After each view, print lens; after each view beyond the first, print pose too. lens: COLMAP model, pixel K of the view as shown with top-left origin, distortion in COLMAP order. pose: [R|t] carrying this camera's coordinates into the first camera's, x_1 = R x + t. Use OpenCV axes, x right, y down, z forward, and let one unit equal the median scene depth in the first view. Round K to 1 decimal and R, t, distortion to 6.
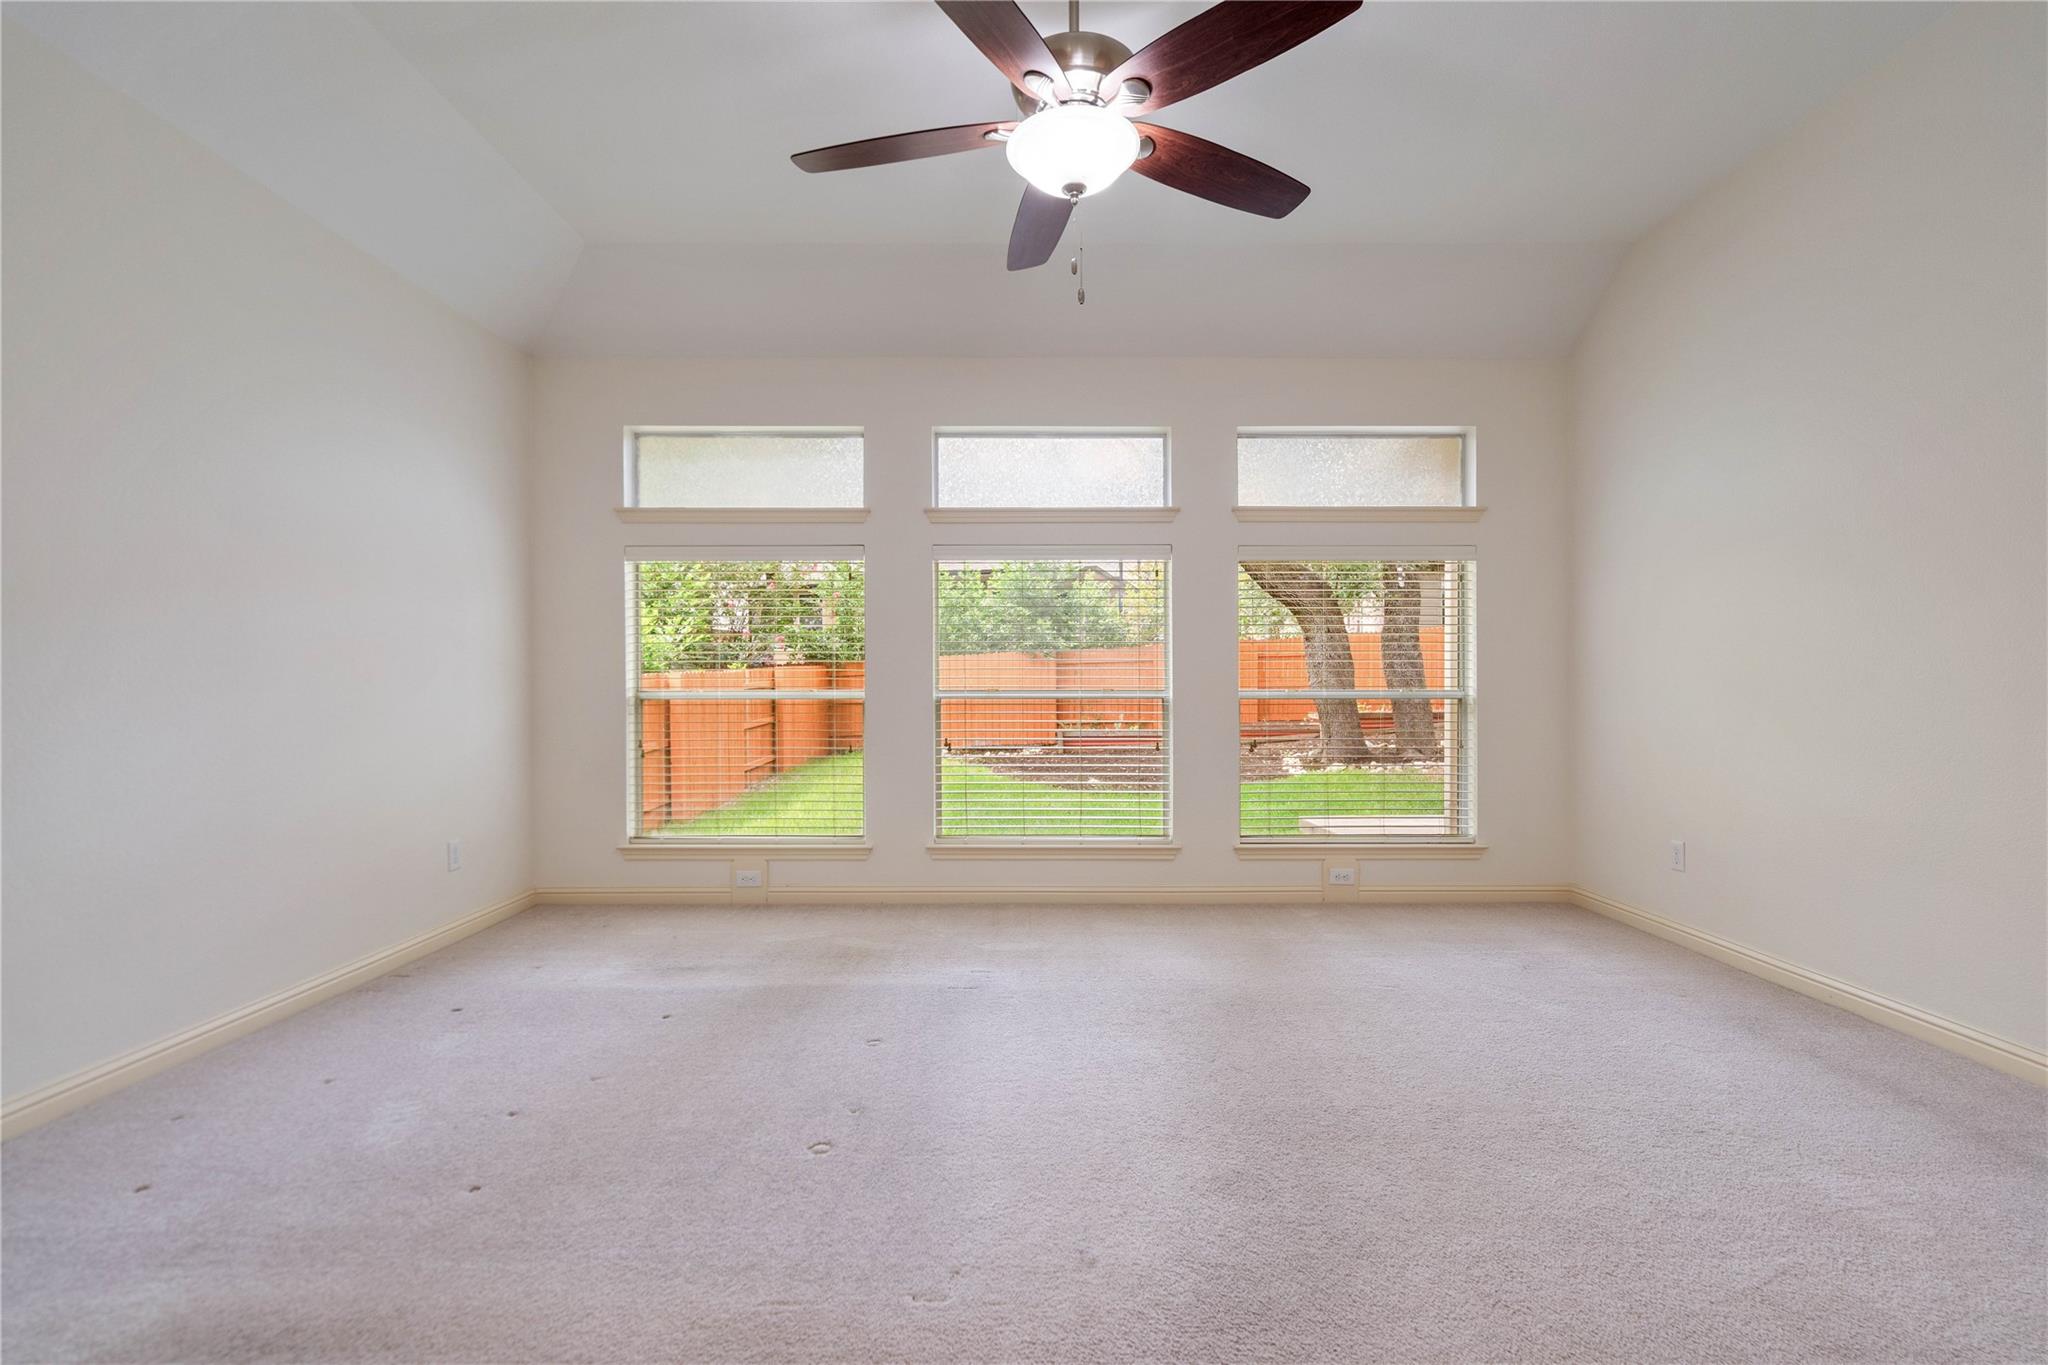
lens RADIAL K [[950.8, 0, 1025.4], [0, 950.8, 681.1], [0, 0, 1]] dist [0.001641, 0.000726]
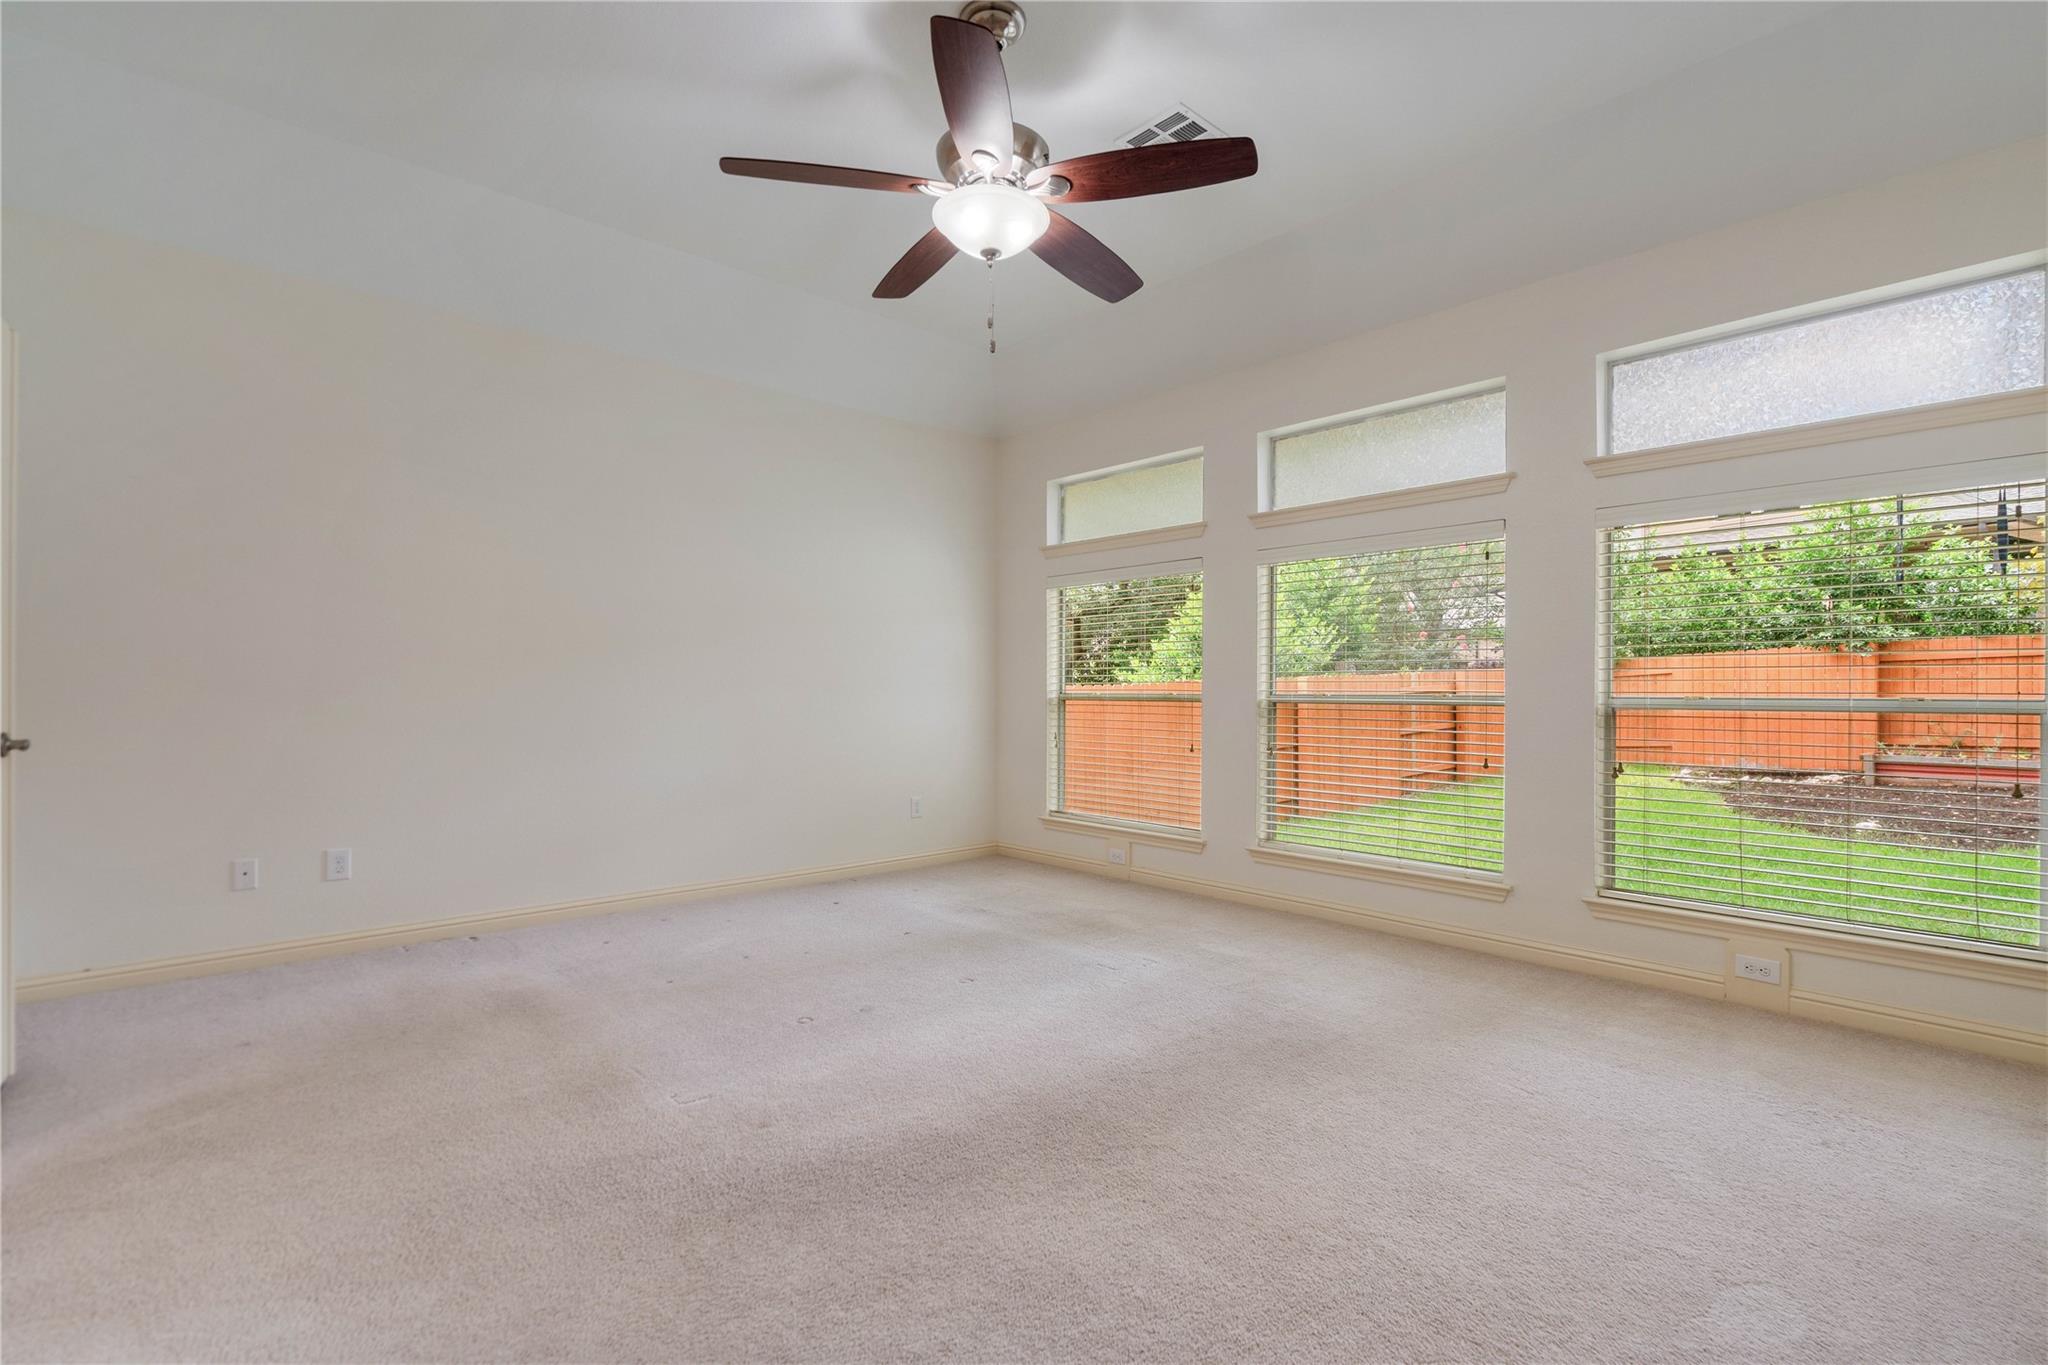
lens RADIAL K [[950.8, 0, 1026.3], [0, 950.8, 685.6], [0, 0, 1]] dist [0.001641, 0.000726]
pose [[0.676110, 0.001962, -0.736798, 0.465601], [-0.000589, 0.999998, 0.002123, -0.001827], [0.736801, -0.001001, 0.676109, 0.134036]]
